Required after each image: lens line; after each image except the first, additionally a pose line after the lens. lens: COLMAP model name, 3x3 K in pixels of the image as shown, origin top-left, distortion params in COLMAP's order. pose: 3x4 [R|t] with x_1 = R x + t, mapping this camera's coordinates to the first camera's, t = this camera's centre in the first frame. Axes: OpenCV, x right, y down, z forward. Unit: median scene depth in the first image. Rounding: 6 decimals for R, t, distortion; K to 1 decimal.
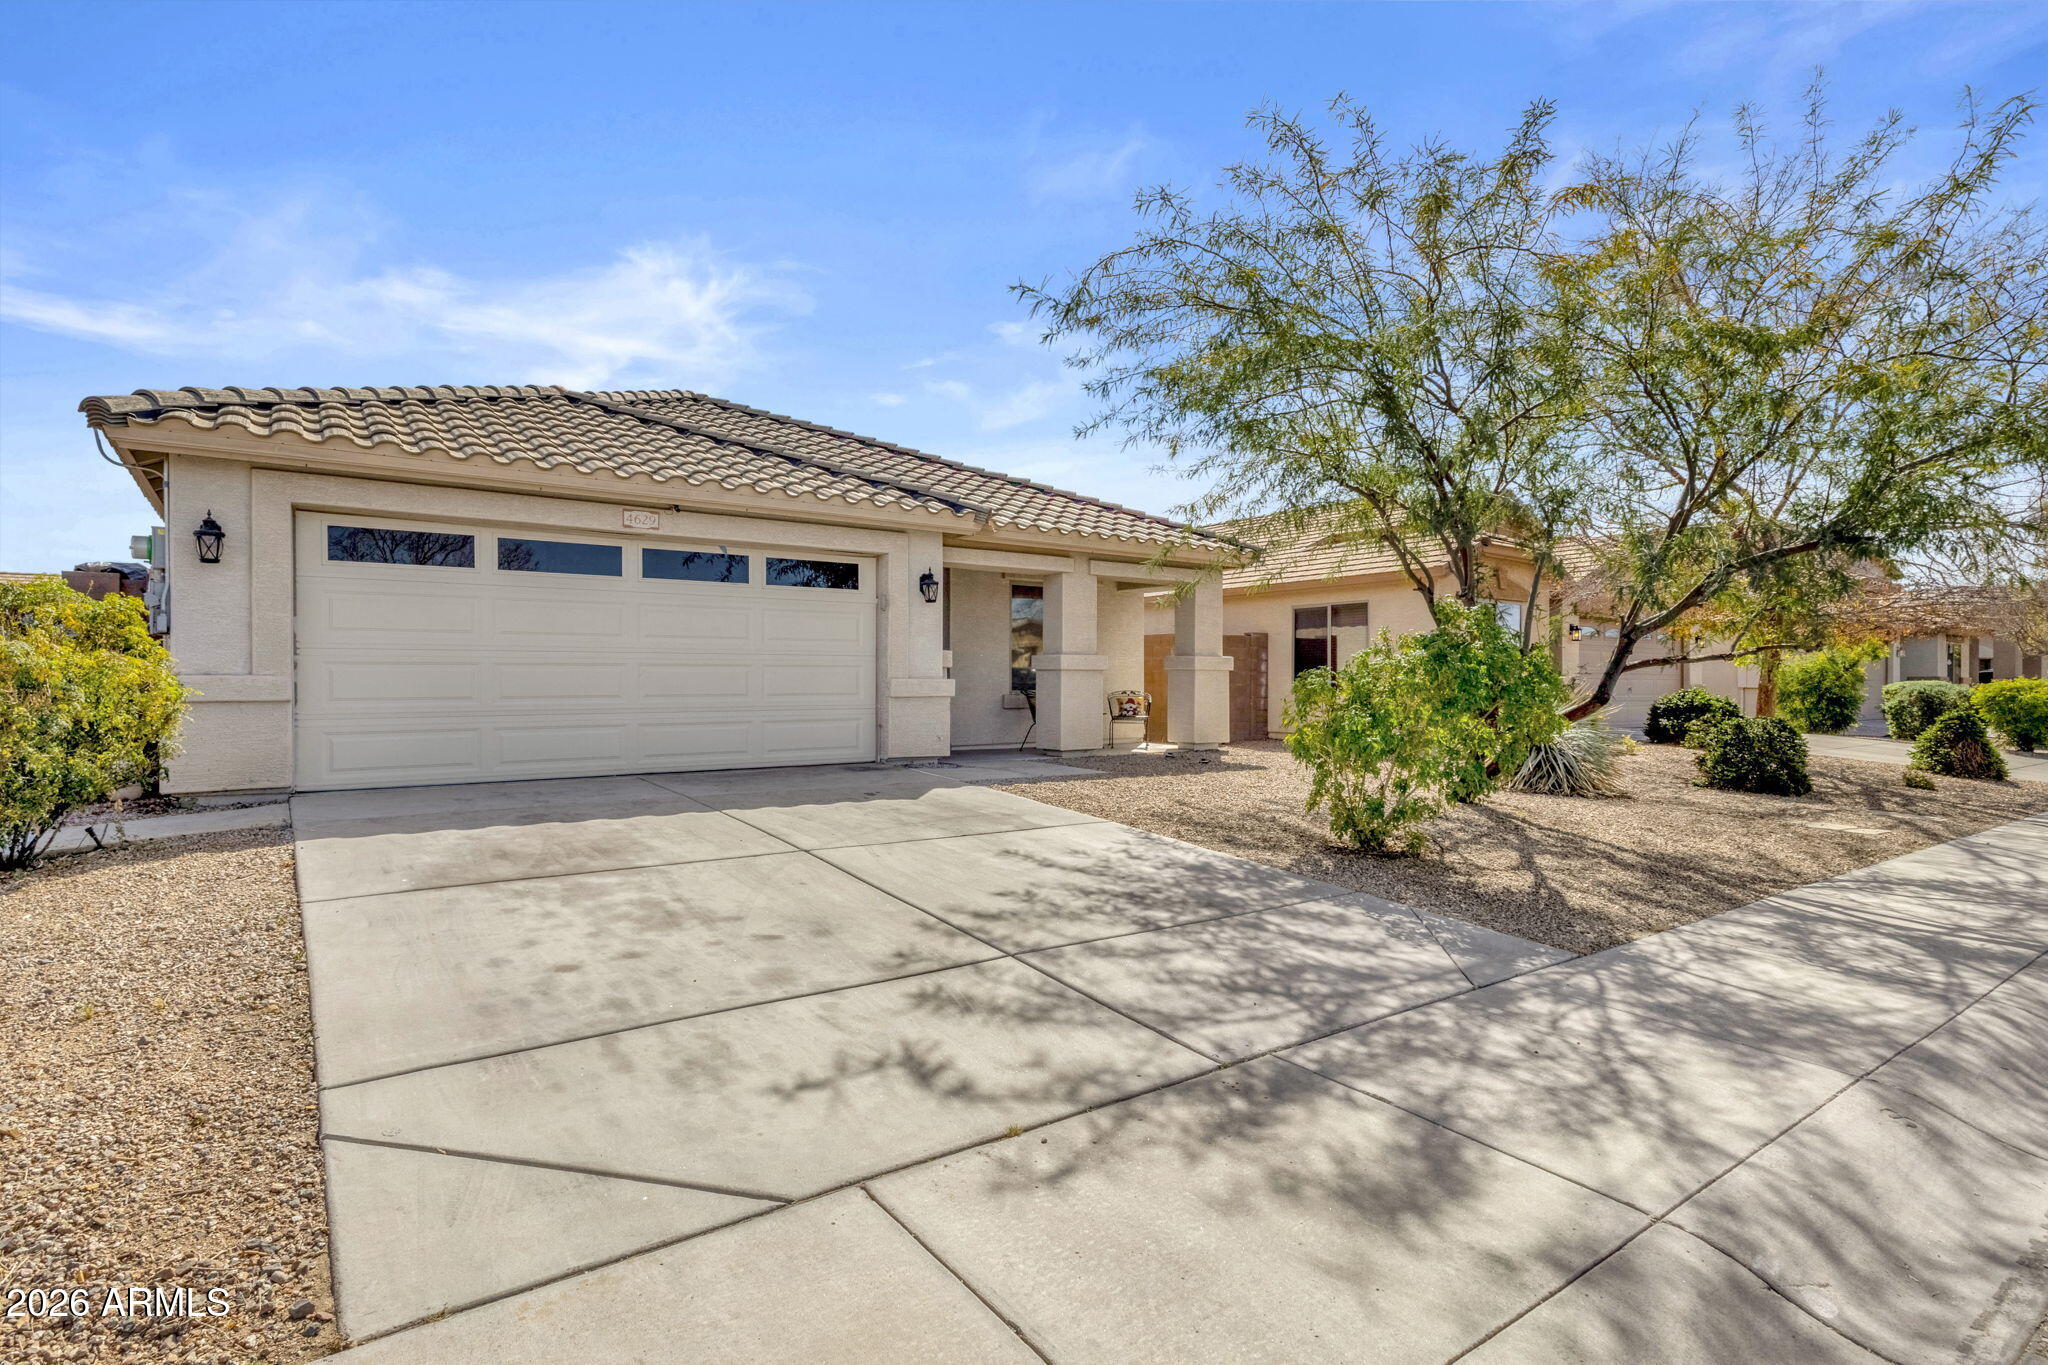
lens RADIAL K [[951.5, 0, 1019.2], [0, 951.5, 683.3], [0, 0, 1]] dist [0.003677, 0.001272]
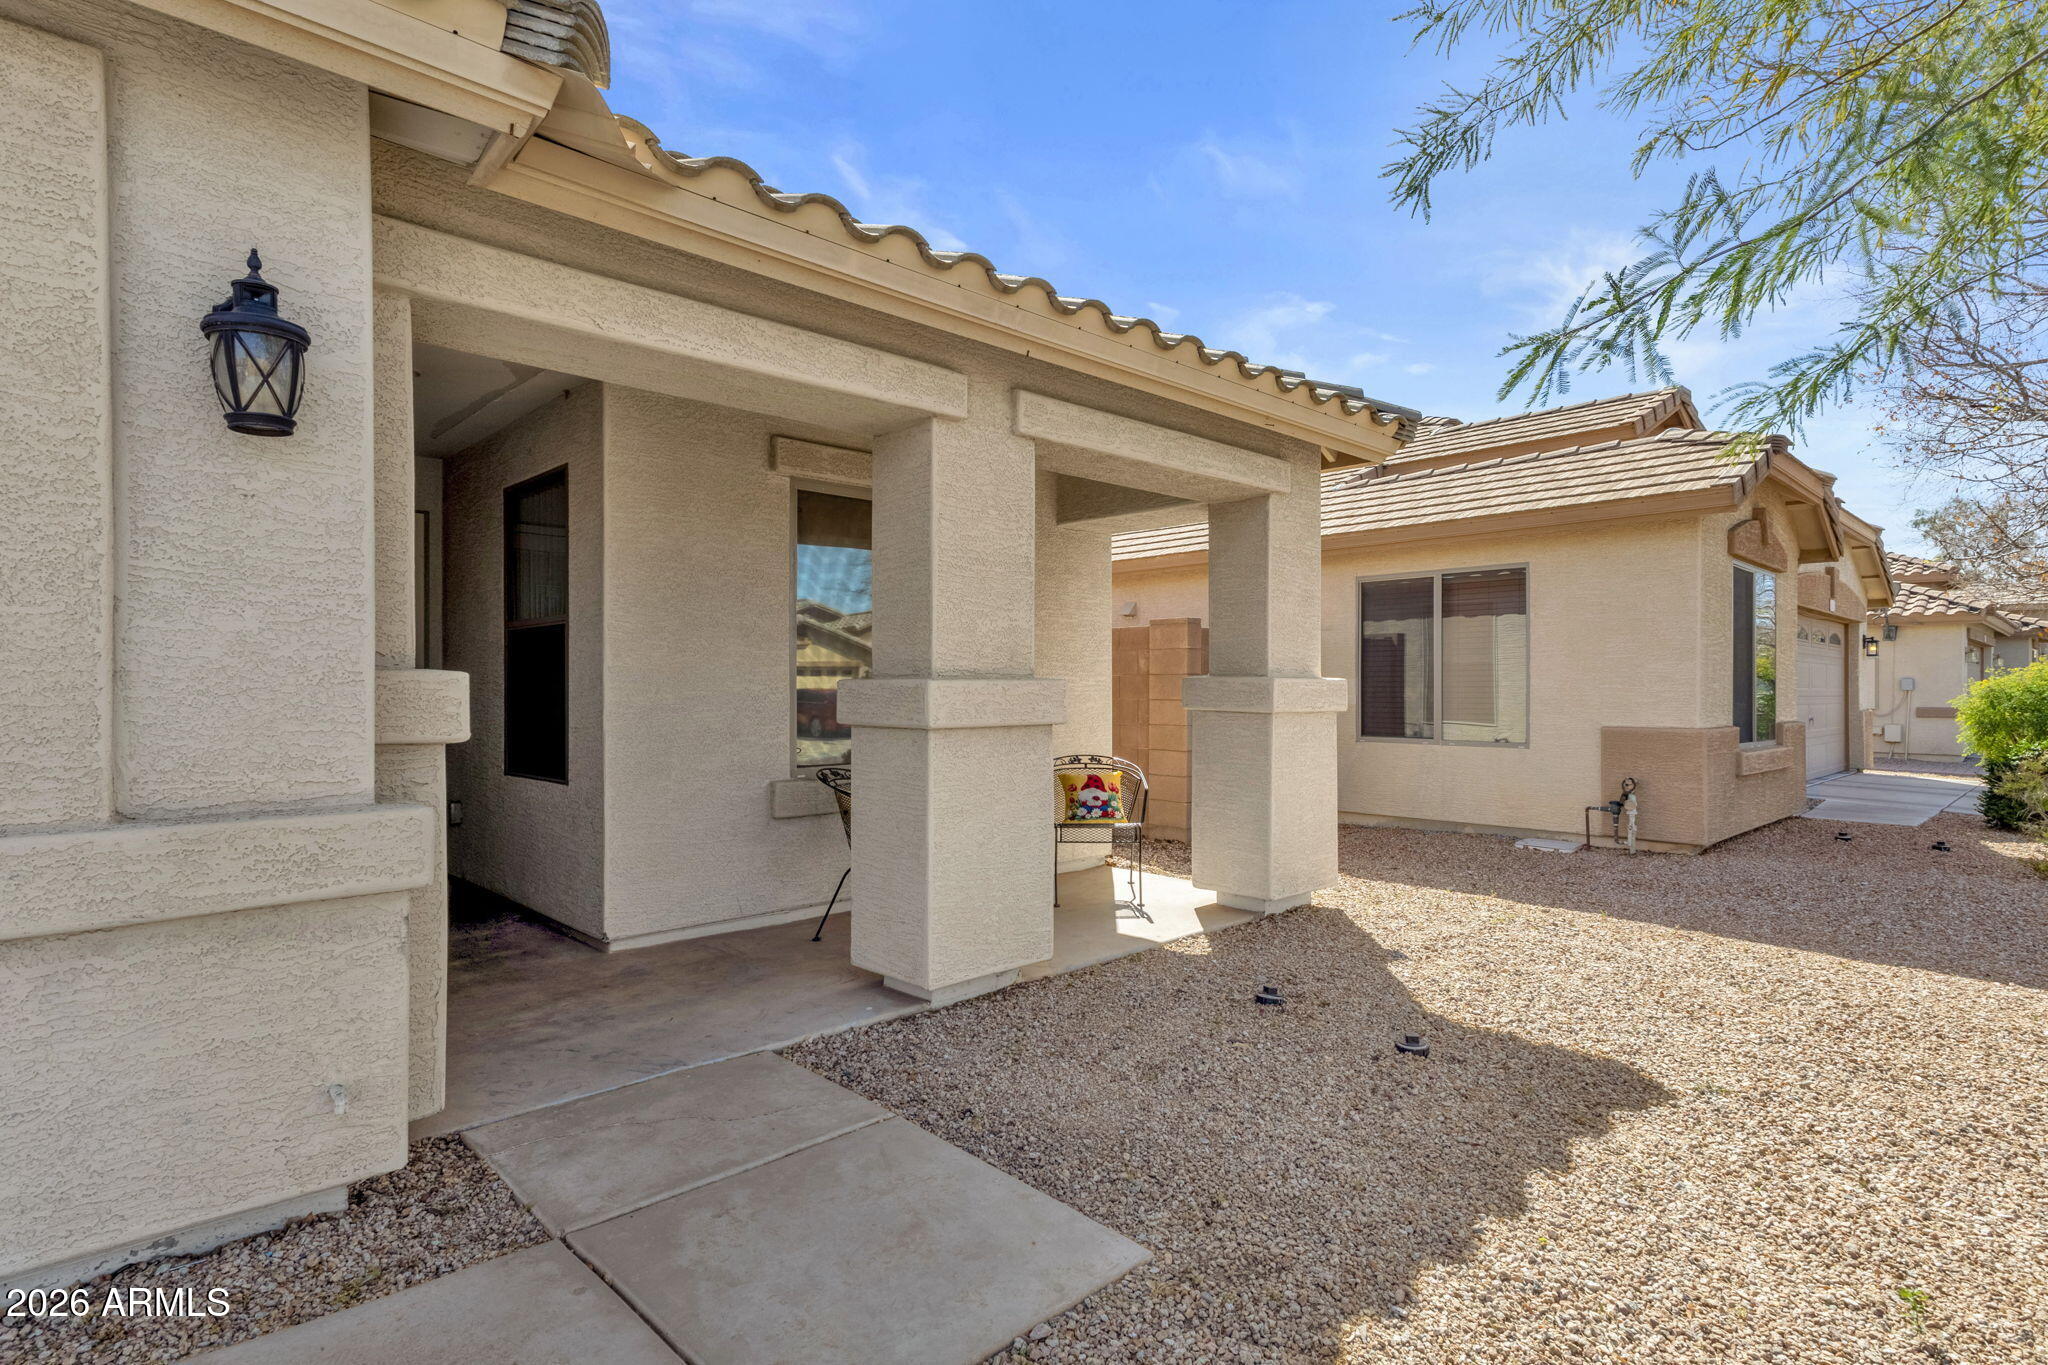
lens RADIAL K [[1082.4, 0, 1024.0], [0, 1082.4, 682.5], [0, 0, 1]] dist [-0.000864, -0.000444]
pose [[0.990930, 0.004347, 0.134312, 0.088694], [-0.003293, 0.999962, -0.008069, -0.083669], [-0.134342, 0.007554, 0.990906, 2.095492]]
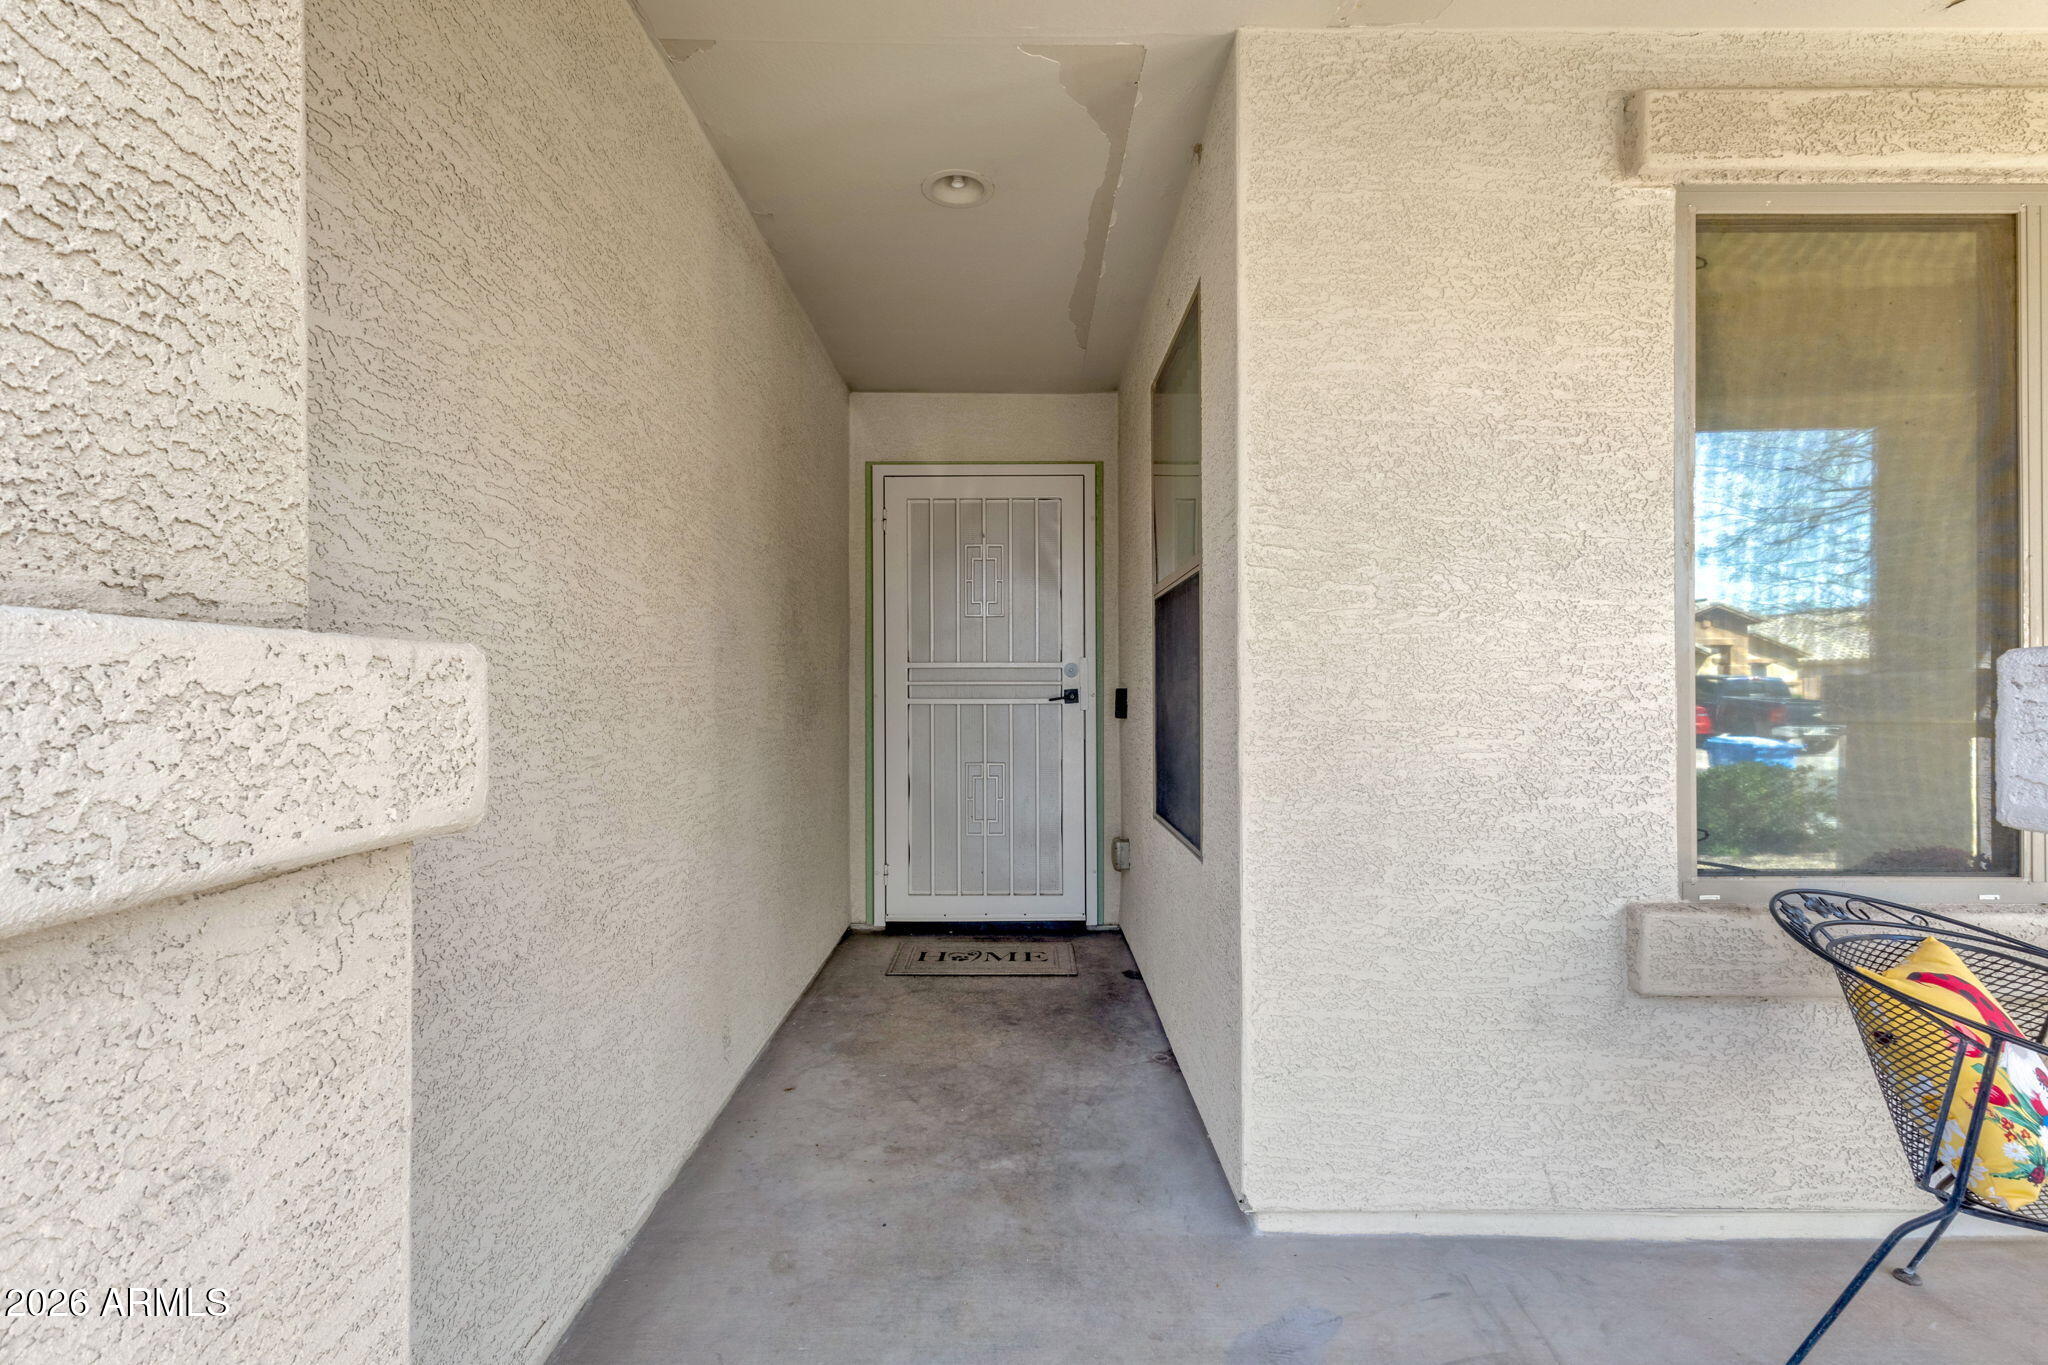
lens RADIAL K [[951.5, 0, 1019.2], [0, 951.5, 683.3], [0, 0, 1]] dist [0.003677, 0.001272]
pose [[0.821591, 0.000630, -0.570077, -0.029739], [-0.002655, 0.999993, -0.002721, -0.085823], [0.570071, 0.003749, 0.821587, 2.947723]]
